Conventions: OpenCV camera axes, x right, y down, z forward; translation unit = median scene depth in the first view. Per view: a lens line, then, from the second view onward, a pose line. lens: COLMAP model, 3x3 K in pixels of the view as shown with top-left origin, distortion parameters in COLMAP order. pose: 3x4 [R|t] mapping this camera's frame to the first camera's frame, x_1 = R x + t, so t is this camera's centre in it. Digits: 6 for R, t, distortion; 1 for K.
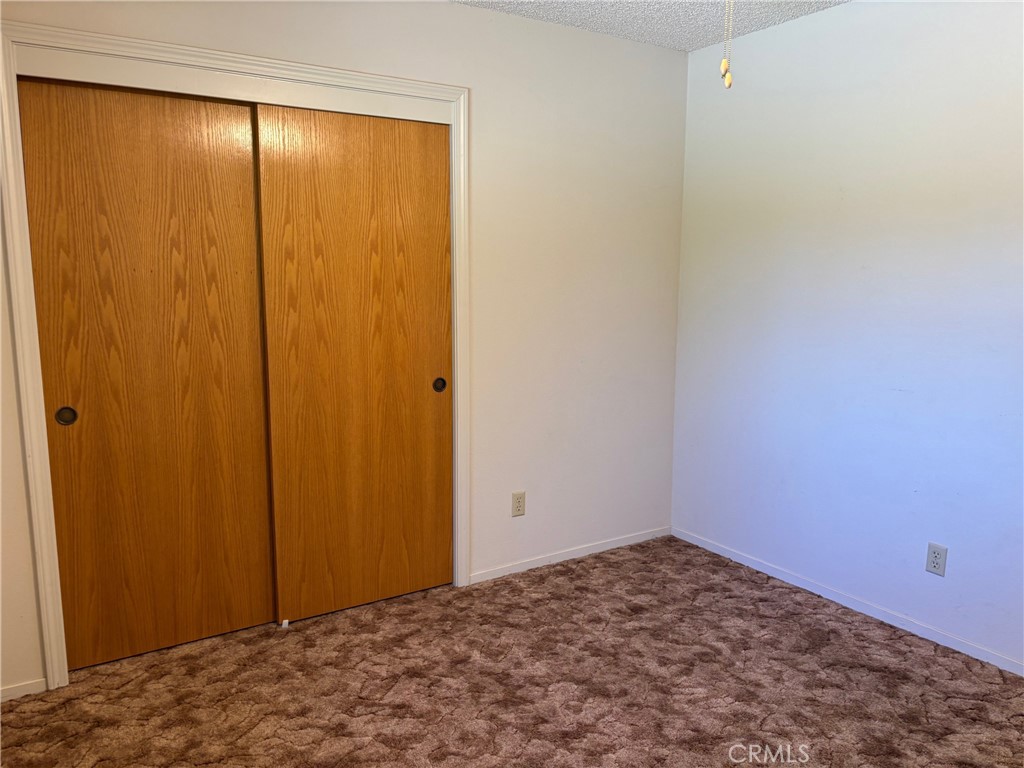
lens RADIAL K [[774.2, 0, 513.4], [0, 774.2, 391.0], [0, 0, 1]] dist [0.012326, -0.019467]
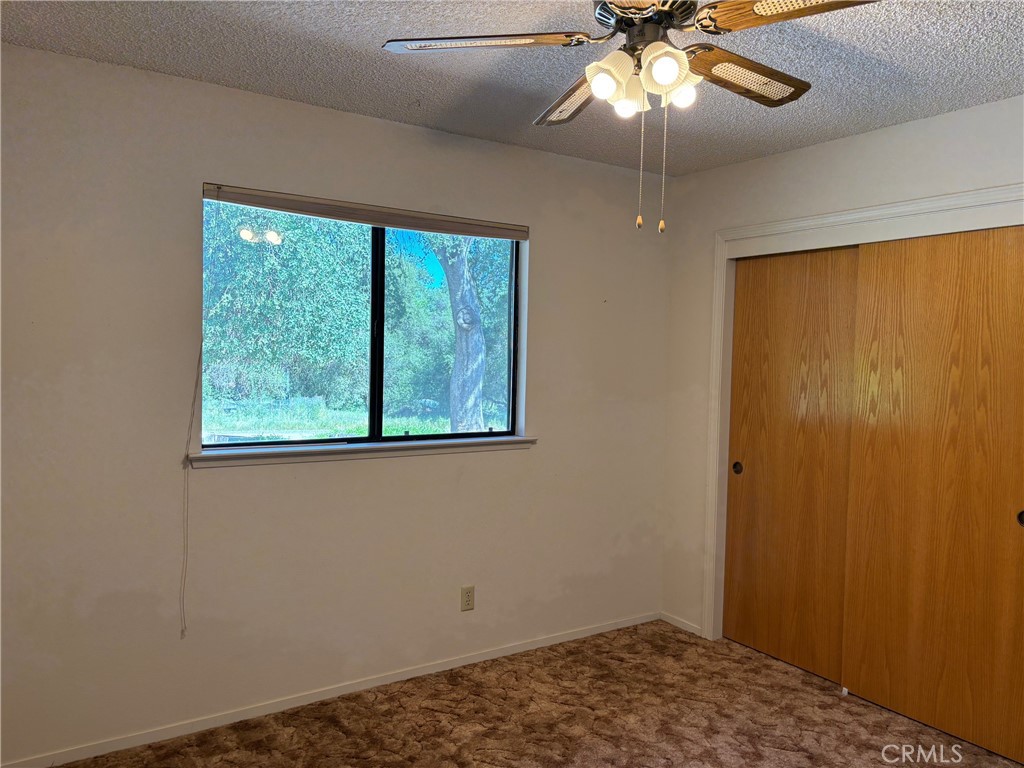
lens RADIAL K [[774.2, 0, 514.1], [0, 774.2, 382.4], [0, 0, 1]] dist [0.012326, -0.019467]
pose [[-0.007290, 0.030707, -0.999502, 0.872818], [-0.176888, 0.983726, 0.031512, -0.095295], [0.984204, 0.177030, -0.001739, 0.484902]]
